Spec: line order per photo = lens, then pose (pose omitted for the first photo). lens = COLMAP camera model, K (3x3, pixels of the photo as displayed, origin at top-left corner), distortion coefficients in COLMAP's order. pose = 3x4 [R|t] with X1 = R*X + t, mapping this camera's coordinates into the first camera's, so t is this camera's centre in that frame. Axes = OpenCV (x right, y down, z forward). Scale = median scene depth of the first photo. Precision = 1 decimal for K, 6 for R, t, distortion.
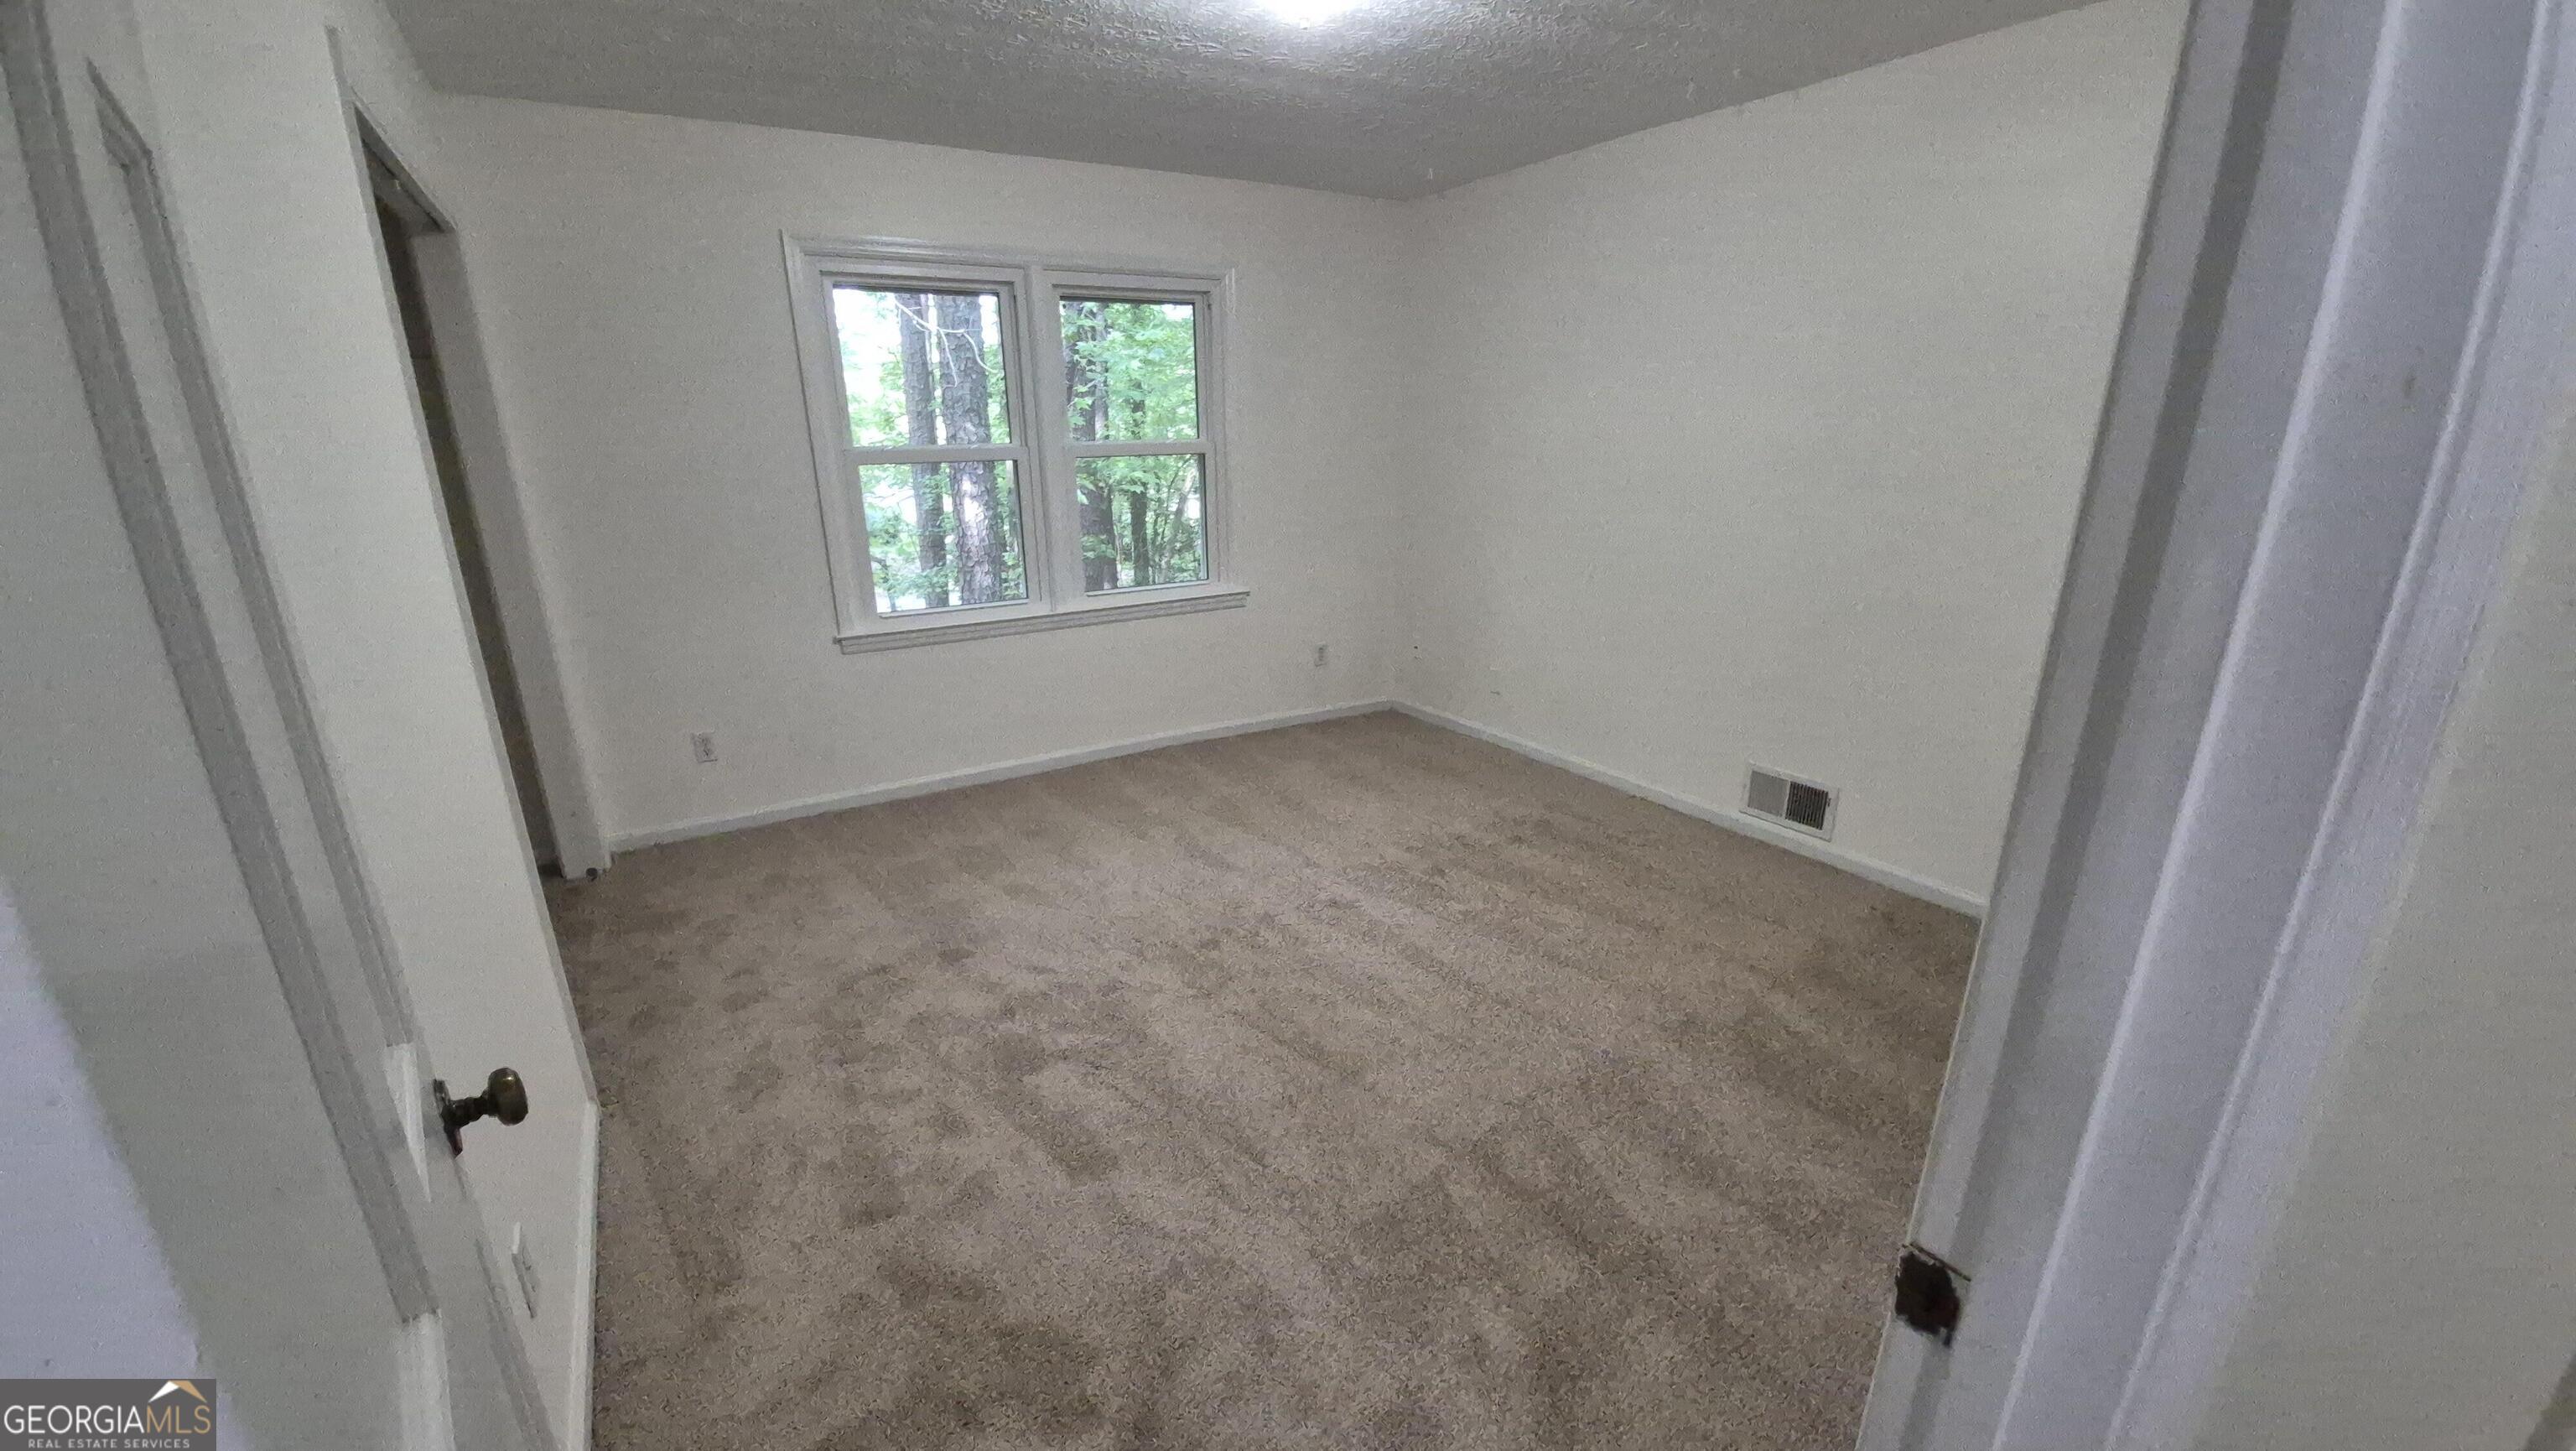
lens RADIAL K [[1024.5, 0, 1275.8], [0, 1024.5, 728.2], [0, 0, 1]] dist [0.000395, 0.000003]
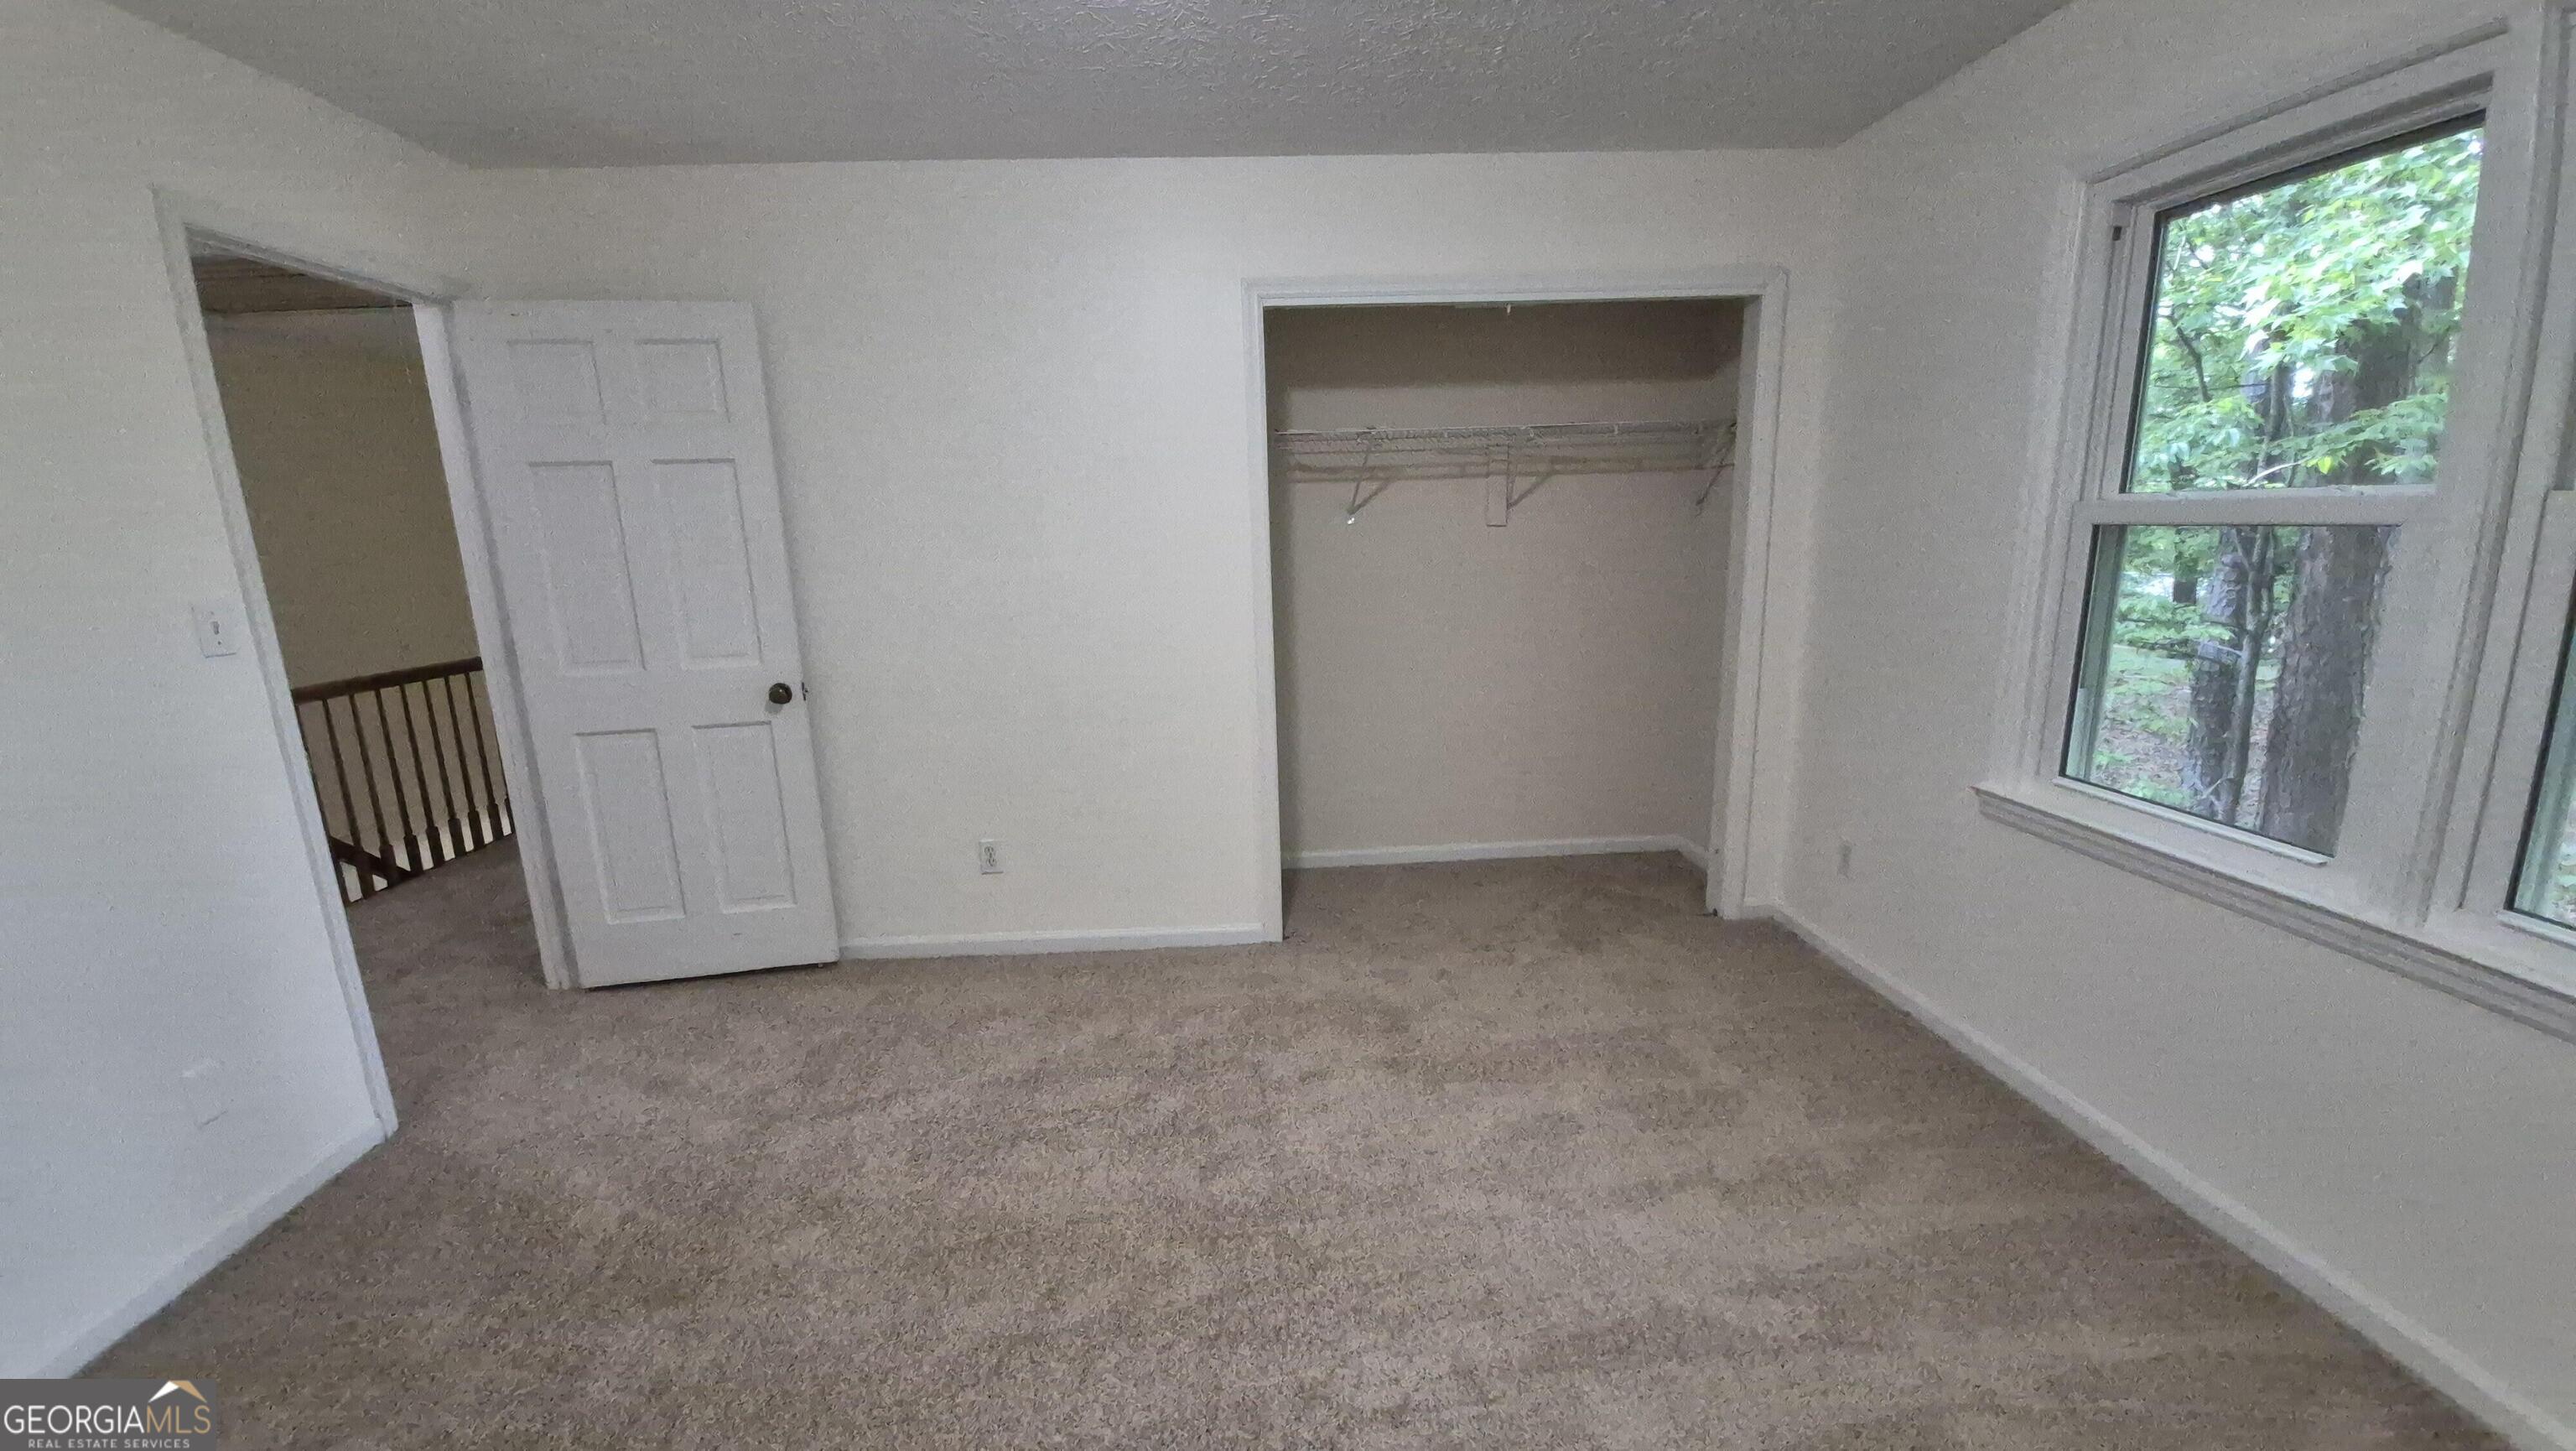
lens RADIAL K [[1024.5, 0, 1274.1], [0, 1024.5, 735.3], [0, 0, 1]] dist [0.000395, 0.000003]
pose [[-0.466284, 0.205842, -0.860354, 0.402067], [-0.225921, 0.912594, 0.340782, -0.289441], [0.855301, 0.353273, -0.379024, 1.034370]]
